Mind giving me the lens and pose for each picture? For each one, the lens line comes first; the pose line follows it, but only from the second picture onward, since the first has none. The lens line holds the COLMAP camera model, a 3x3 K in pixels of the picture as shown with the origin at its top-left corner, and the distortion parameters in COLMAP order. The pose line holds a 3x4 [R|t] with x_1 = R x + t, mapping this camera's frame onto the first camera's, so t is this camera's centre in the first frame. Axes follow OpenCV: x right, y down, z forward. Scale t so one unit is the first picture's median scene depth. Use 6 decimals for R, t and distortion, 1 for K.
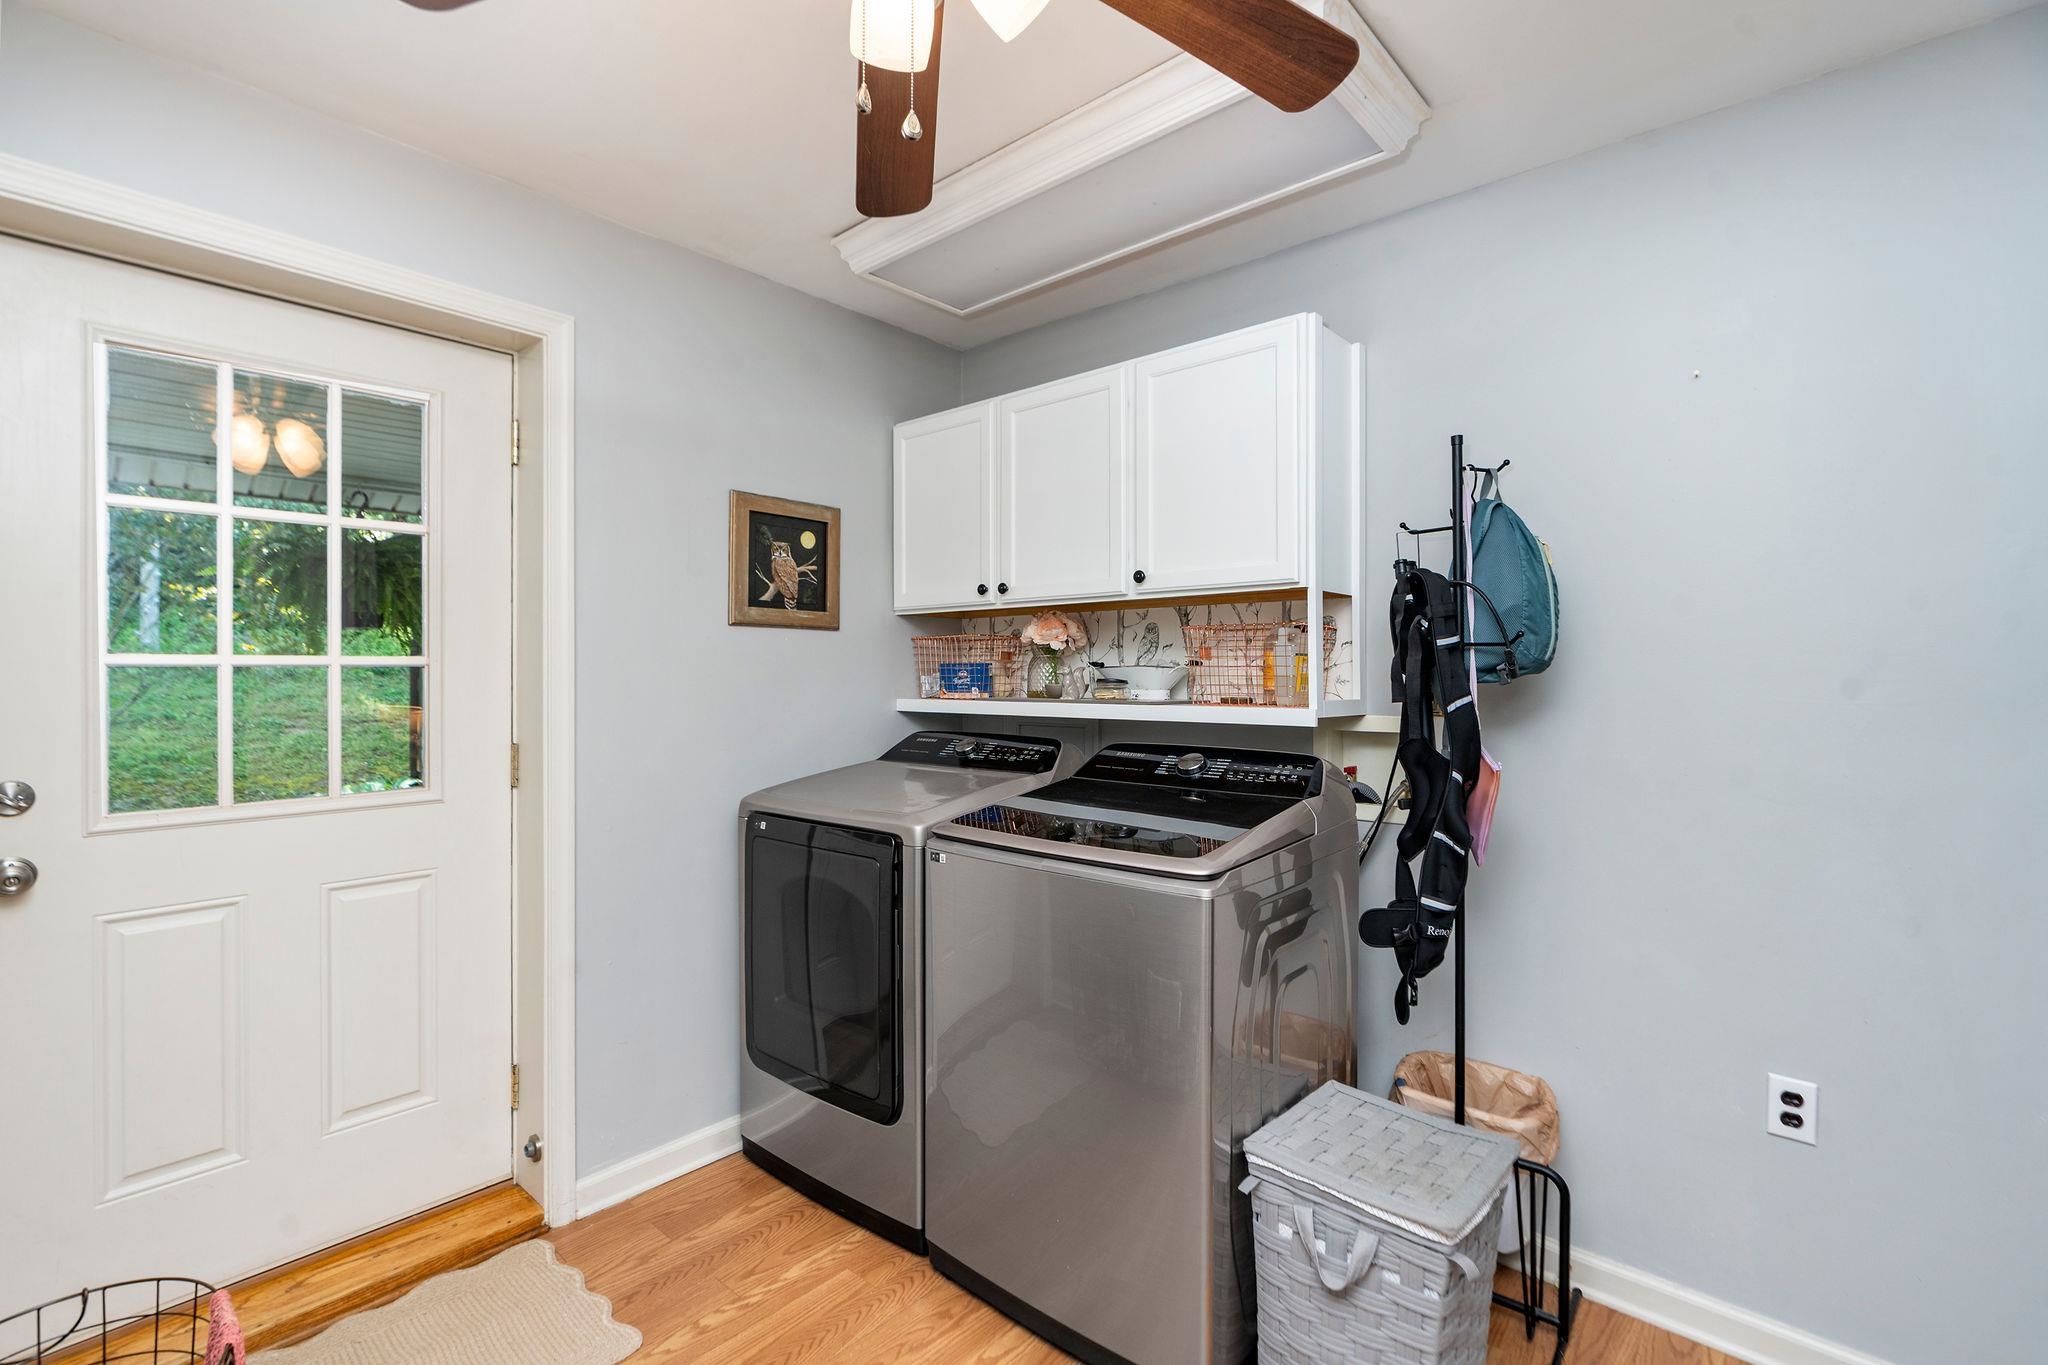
lens RADIAL K [[946.4, 0, 1009.1], [0, 946.4, 649.9], [0, 0, 1]] dist [0.002858, 0.000420]
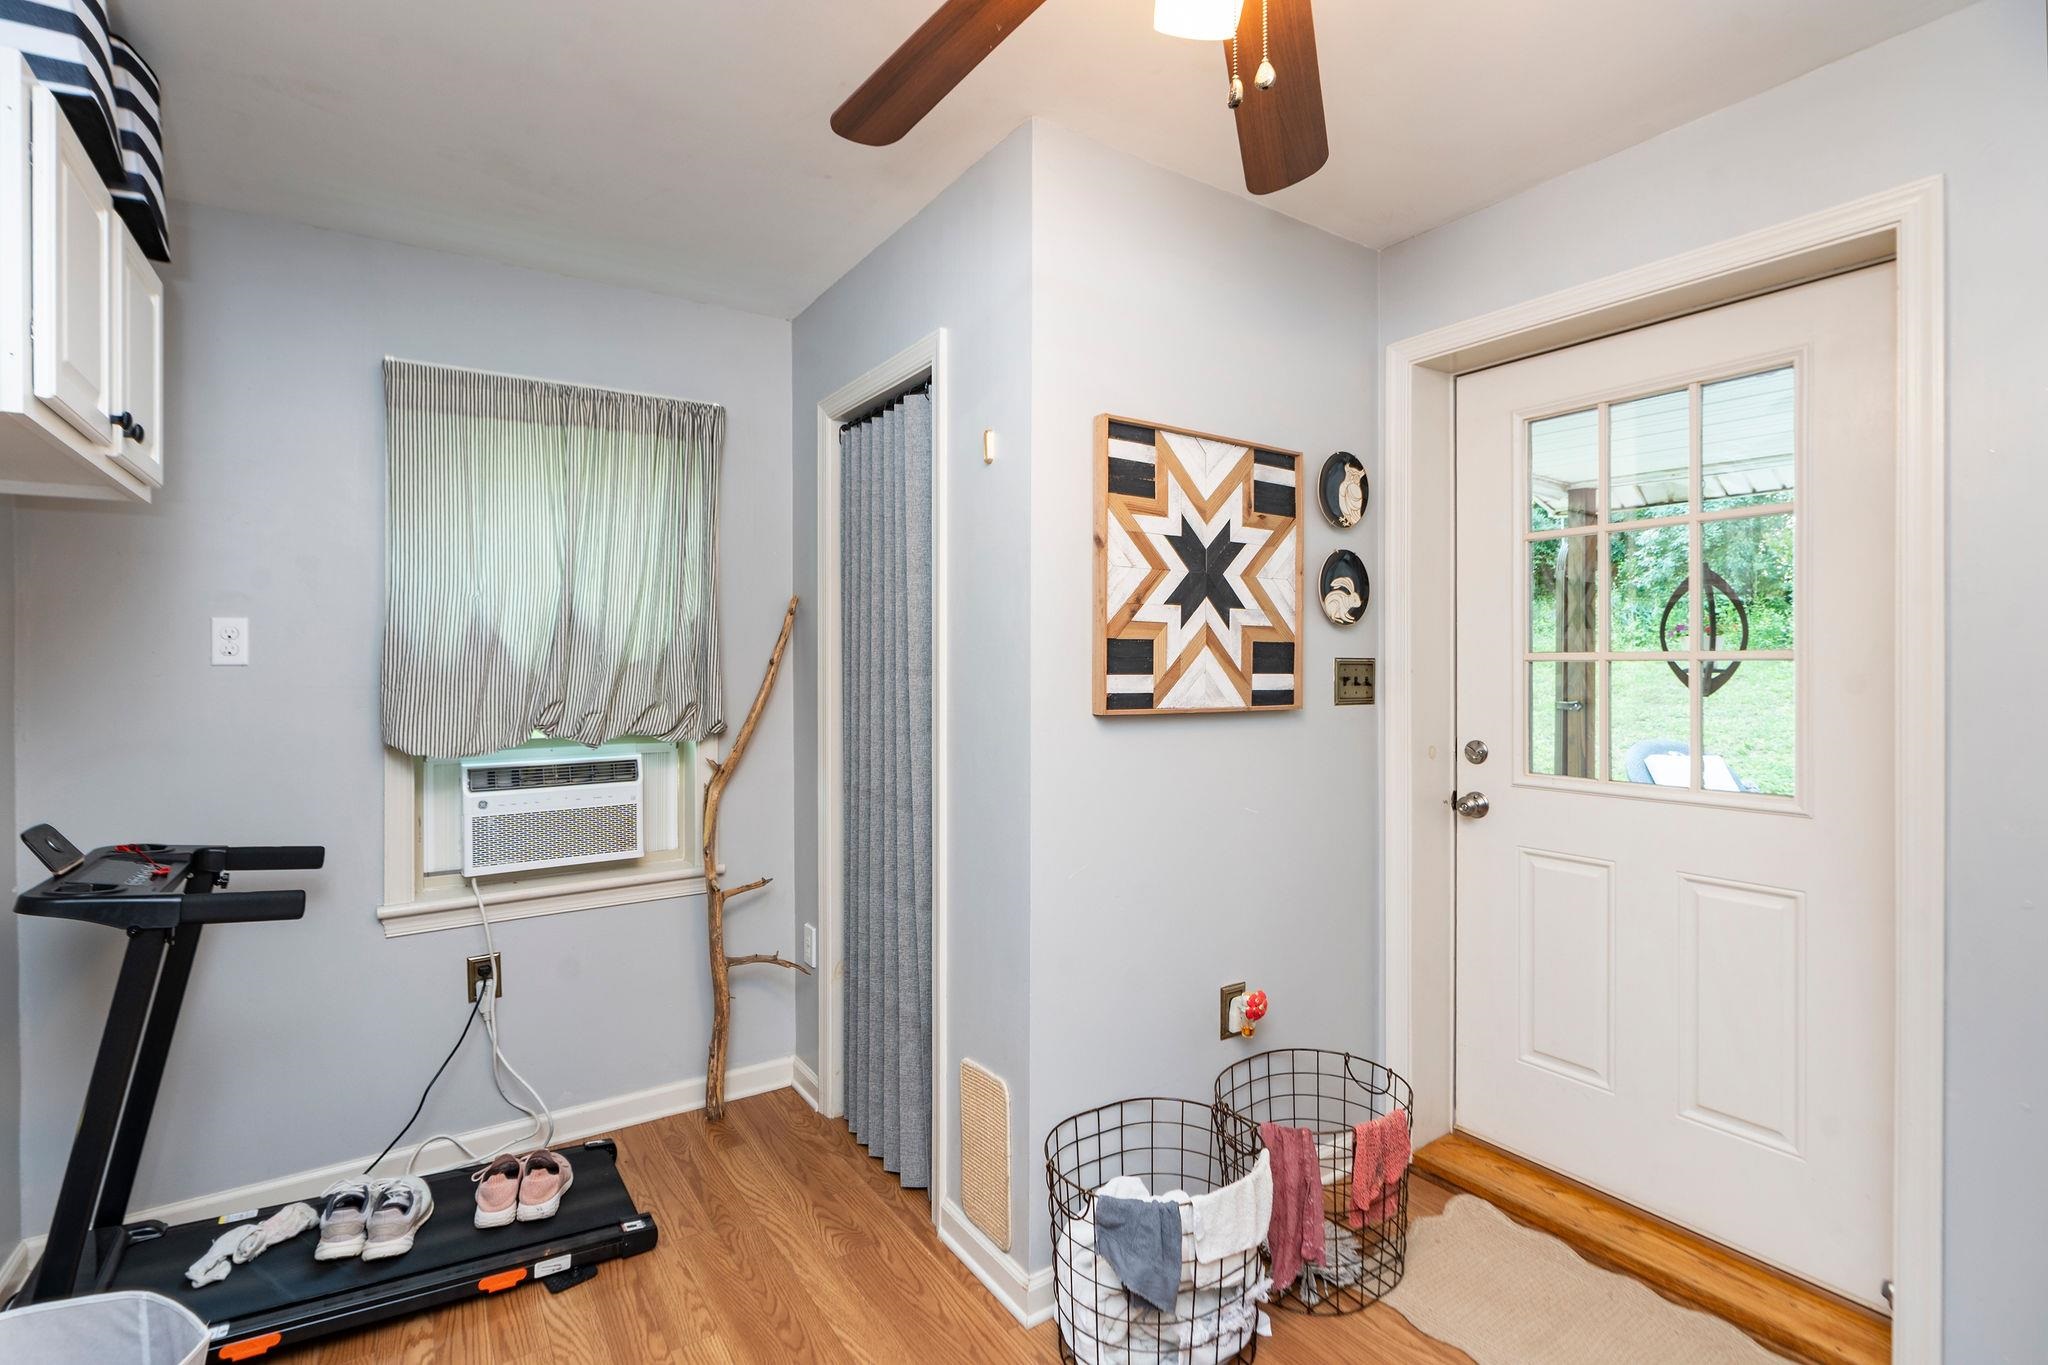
lens RADIAL K [[946.4, 0, 1009.1], [0, 946.4, 649.9], [0, 0, 1]] dist [0.002858, 0.000420]
pose [[-0.251093, -0.018811, -0.967780, 0.489304], [0.010110, 0.999706, -0.022055, 0.020870], [0.967910, -0.015322, -0.250829, 0.582717]]
